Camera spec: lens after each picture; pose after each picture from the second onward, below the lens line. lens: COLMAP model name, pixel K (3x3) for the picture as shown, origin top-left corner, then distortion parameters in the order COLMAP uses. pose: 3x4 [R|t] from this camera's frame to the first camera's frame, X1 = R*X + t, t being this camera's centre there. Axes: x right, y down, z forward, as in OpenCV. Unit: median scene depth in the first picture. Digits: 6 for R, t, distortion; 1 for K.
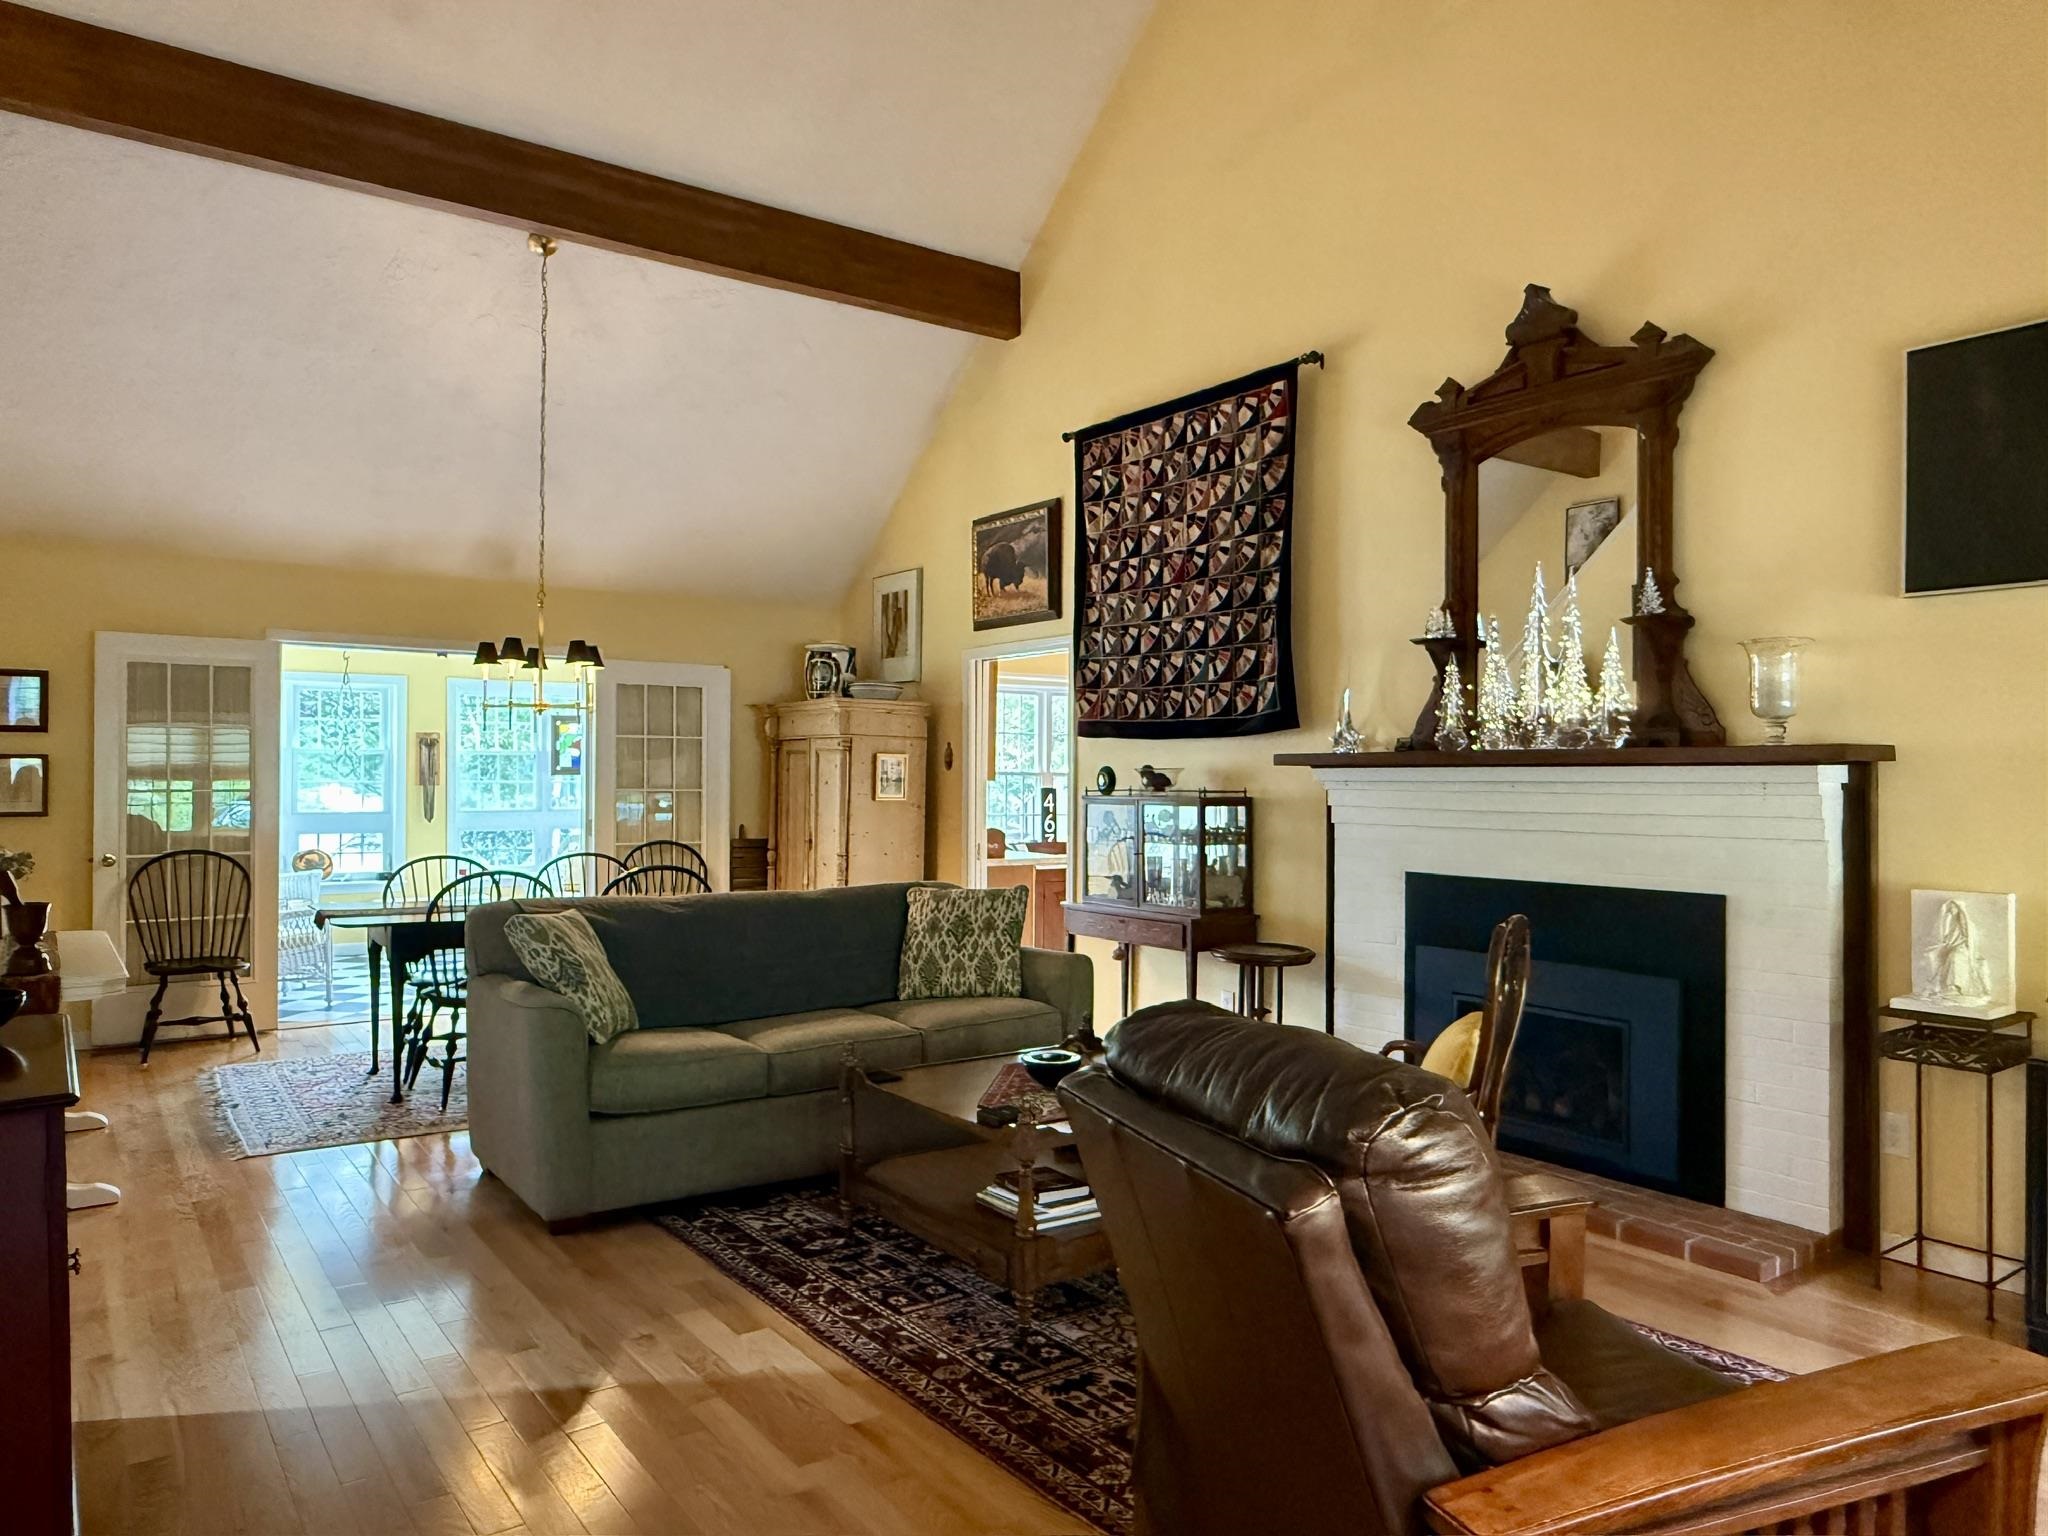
lens RADIAL K [[1367.3, 0, 1024.0], [0, 1367.3, 768.0], [0, 0, 1]] dist [0.002279, -0.000471]
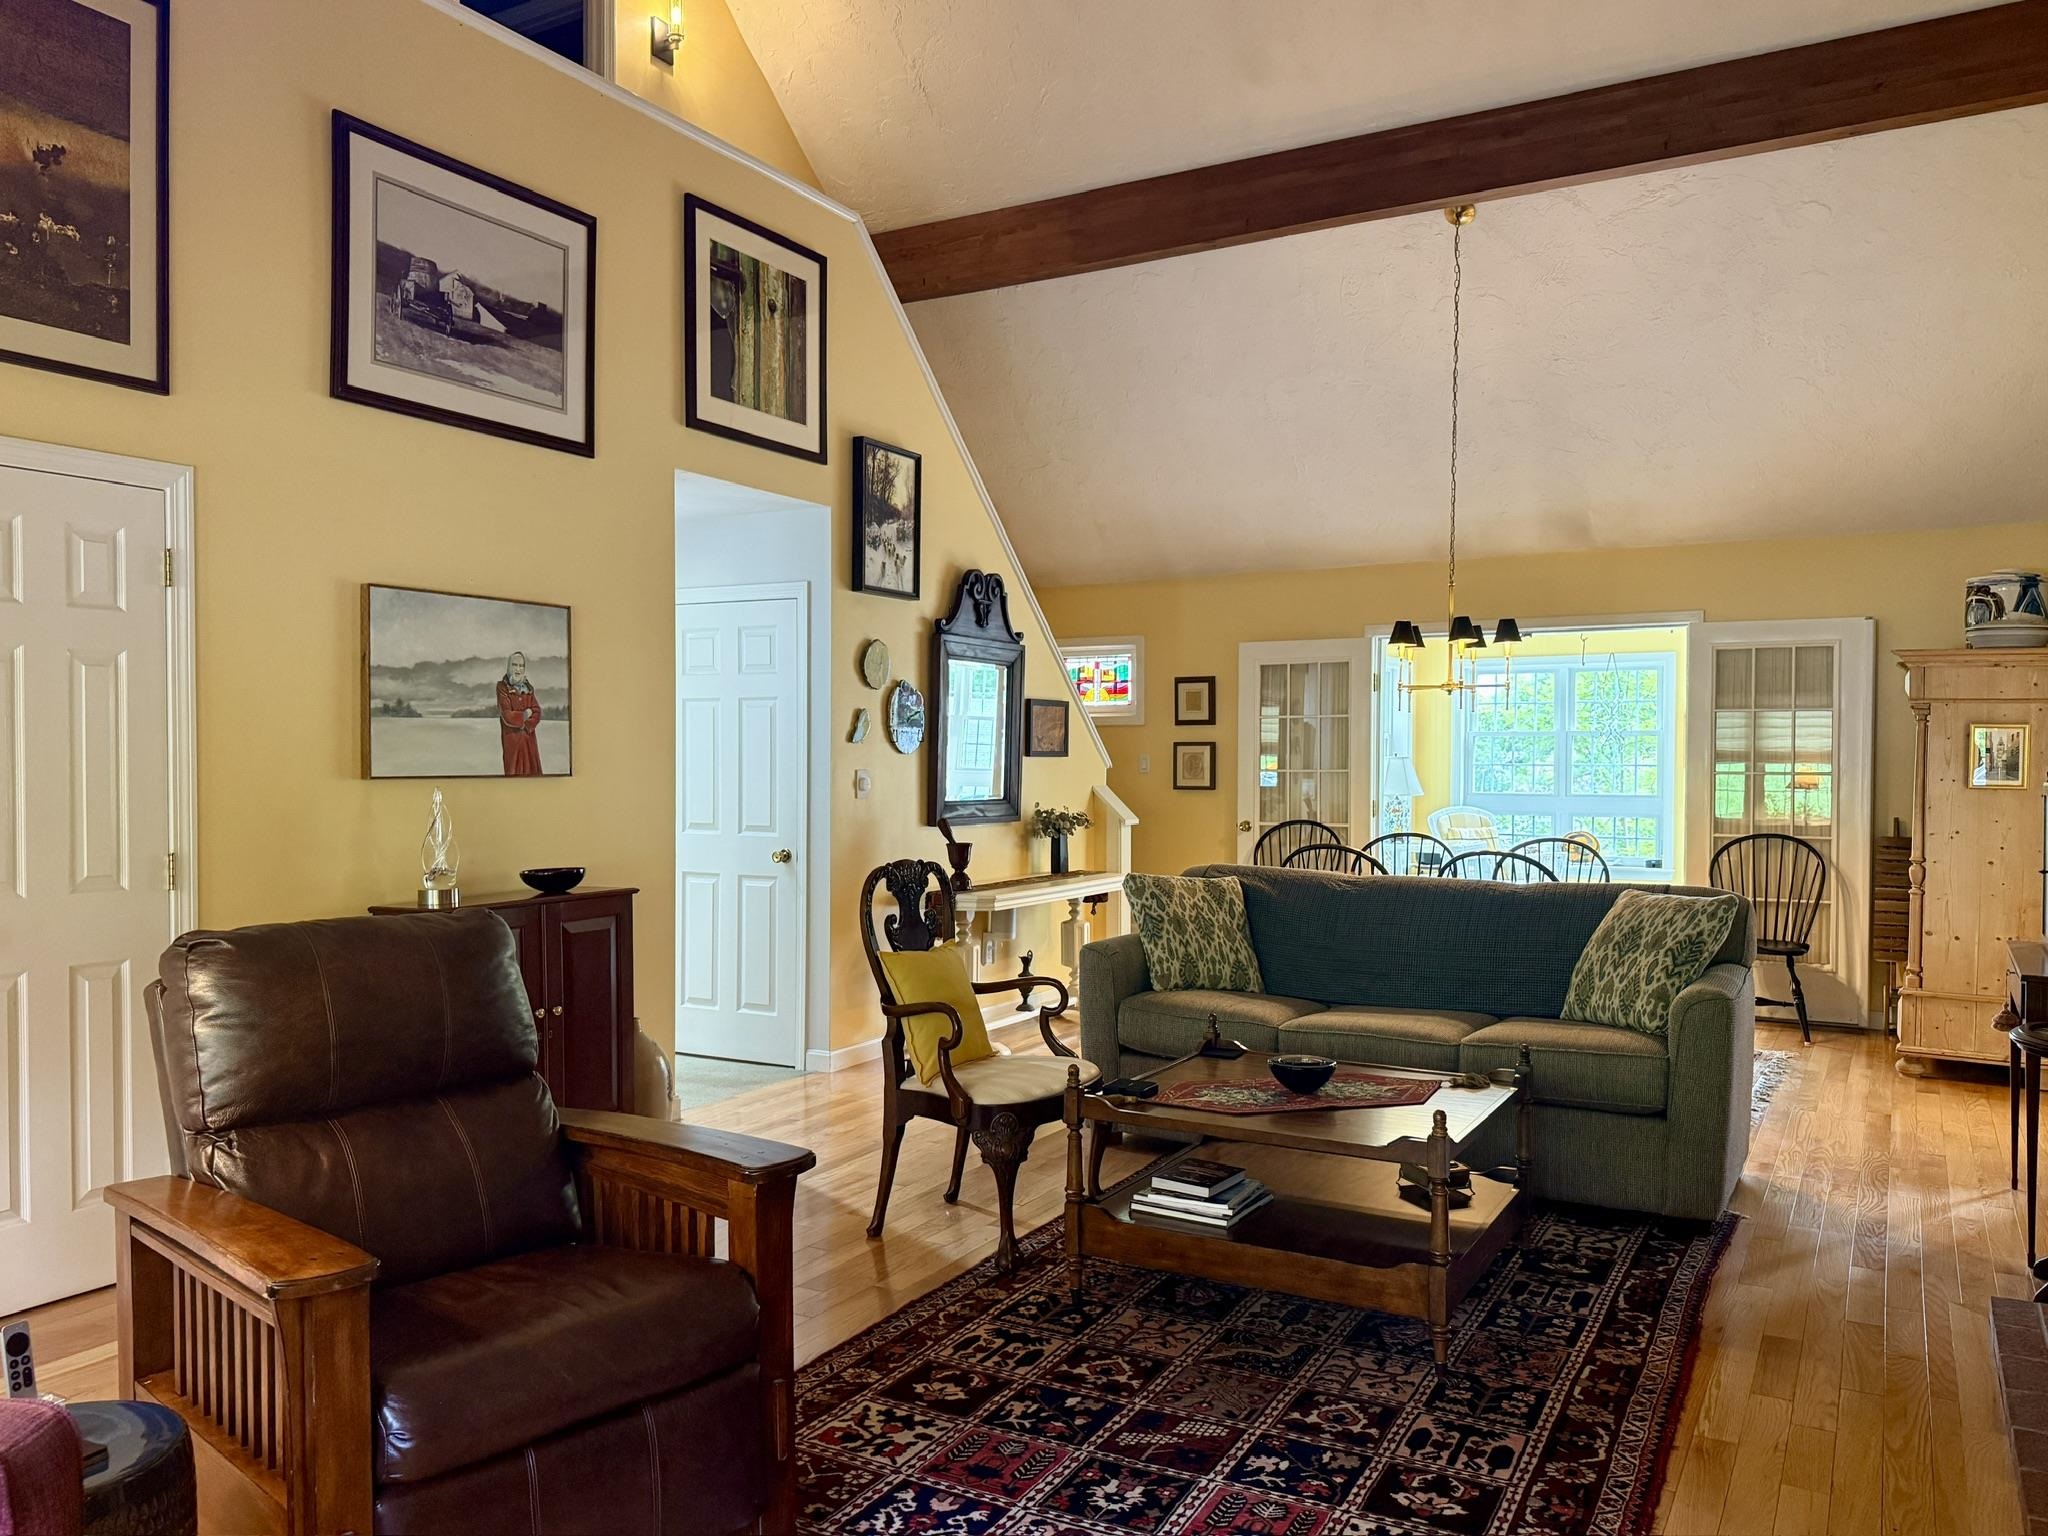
lens RADIAL K [[1500.6, 0, 1020.3], [0, 1500.6, 813.8], [0, 0, 1]] dist [0.008078, 0.002068]
pose [[0.414797, 0.029756, -0.909428, 0.720248], [0.005871, 0.999357, 0.035376, 0.010093], [0.909895, -0.020013, 0.414355, 0.366797]]
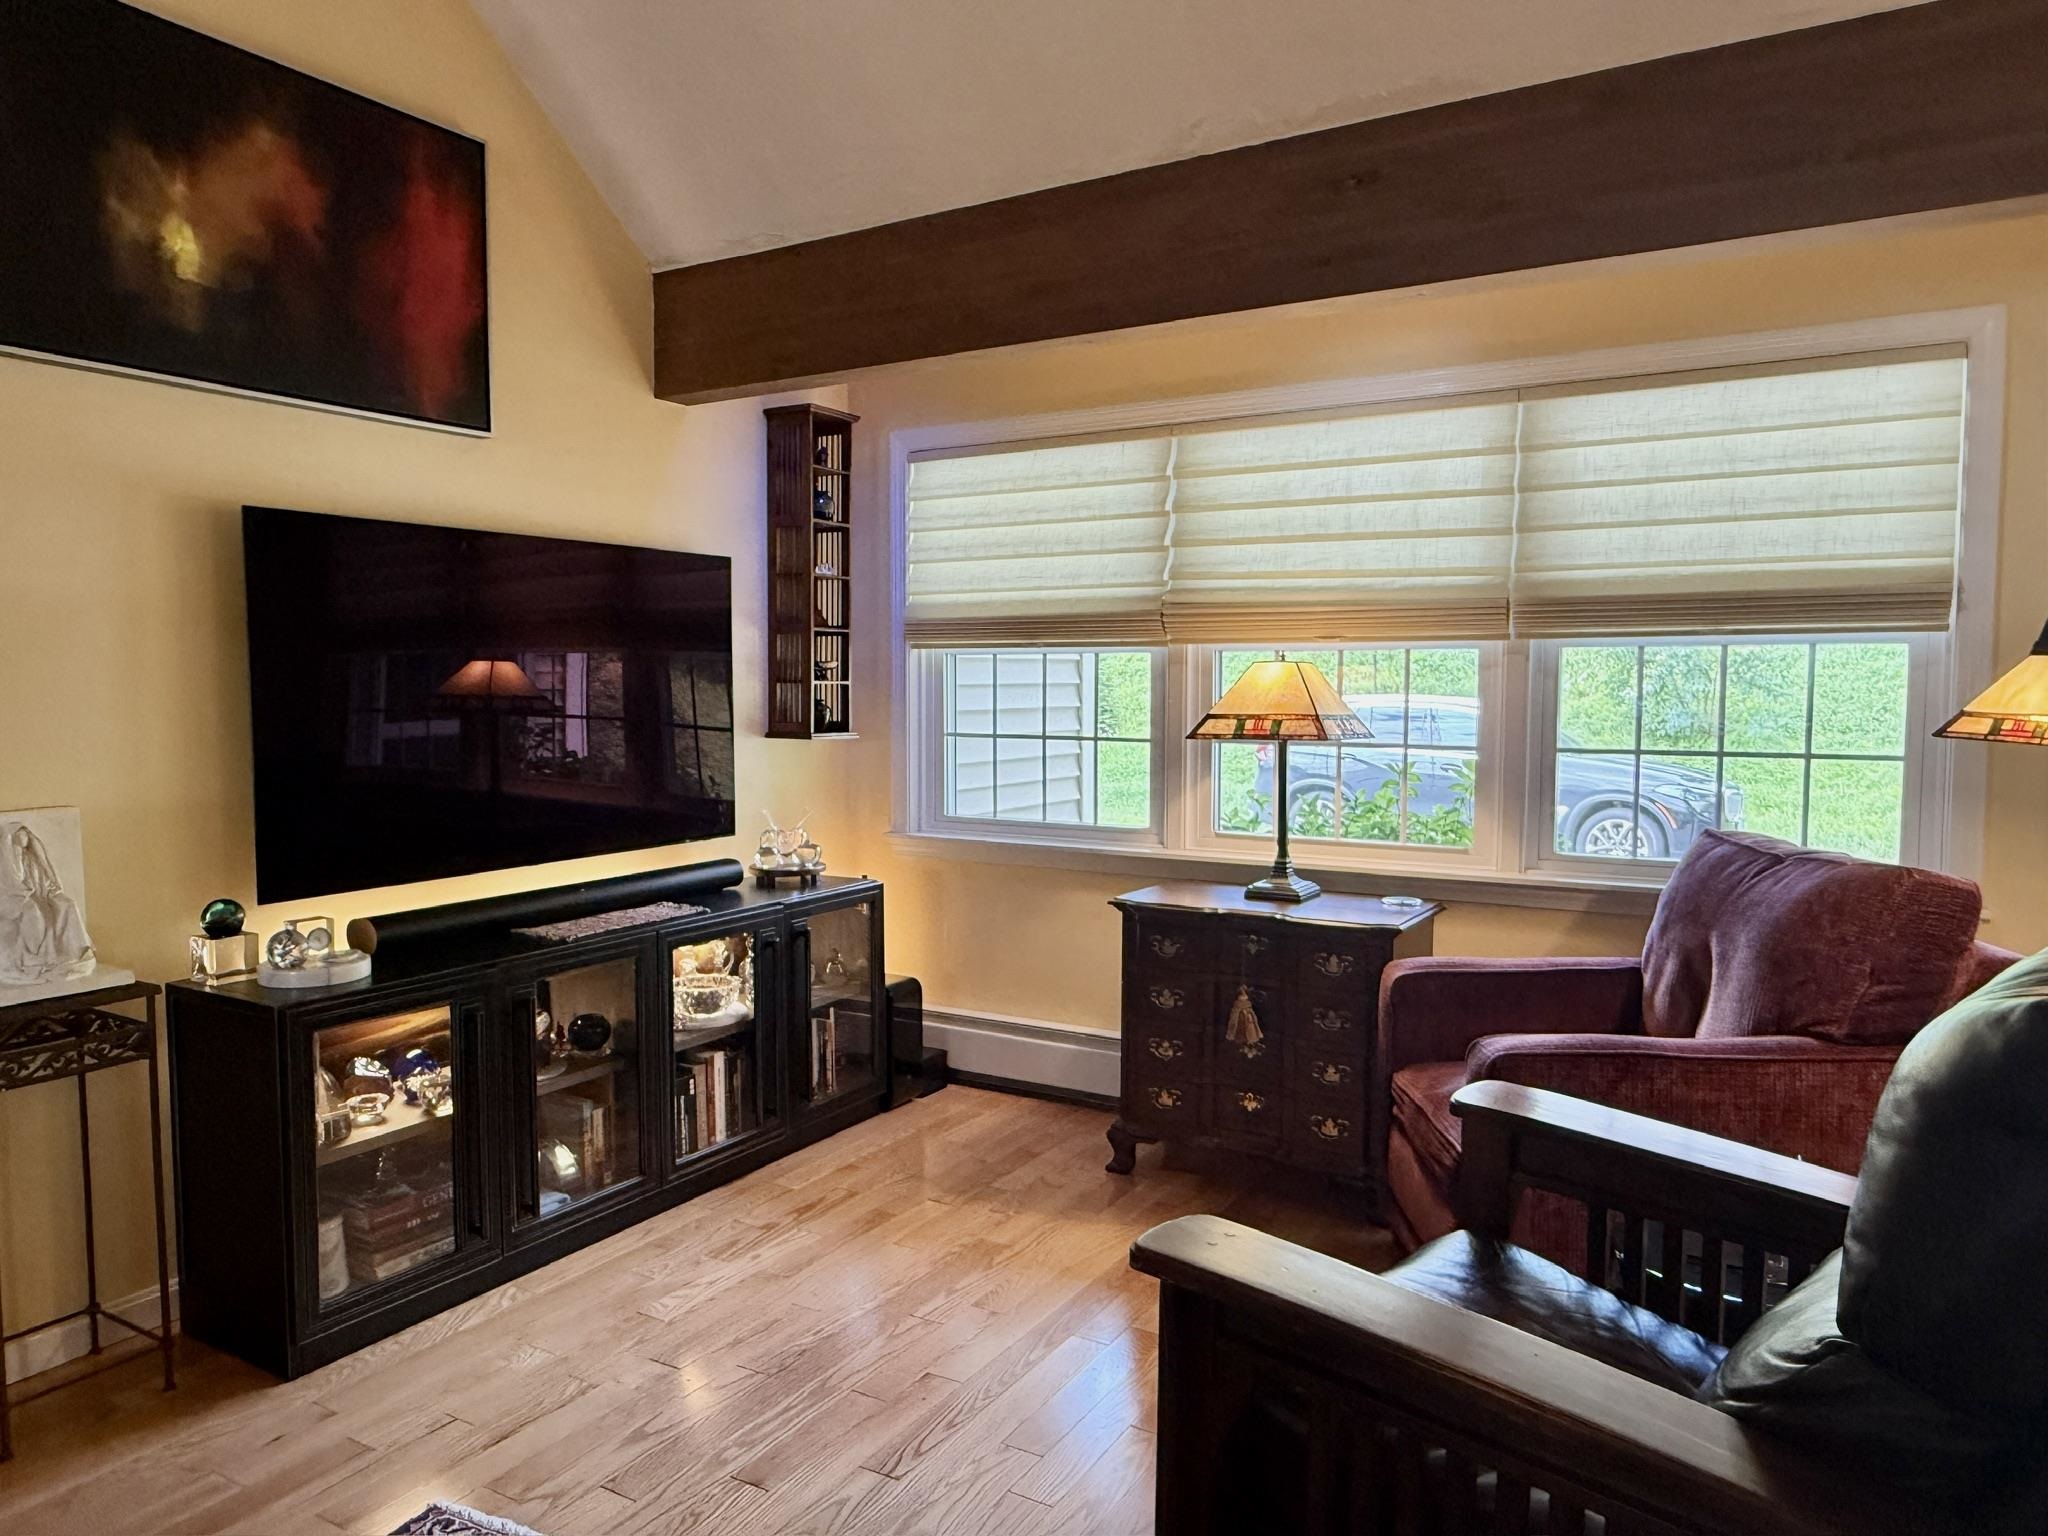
lens RADIAL K [[1367.3, 0, 1024.0], [0, 1367.3, 768.0], [0, 0, 1]] dist [0.002279, -0.000471]
pose [[-0.393302, -0.069073, 0.916811, -0.074873], [-0.008142, 0.997397, 0.071651, 0.015728], [-0.919373, 0.020716, -0.392841, 0.666632]]
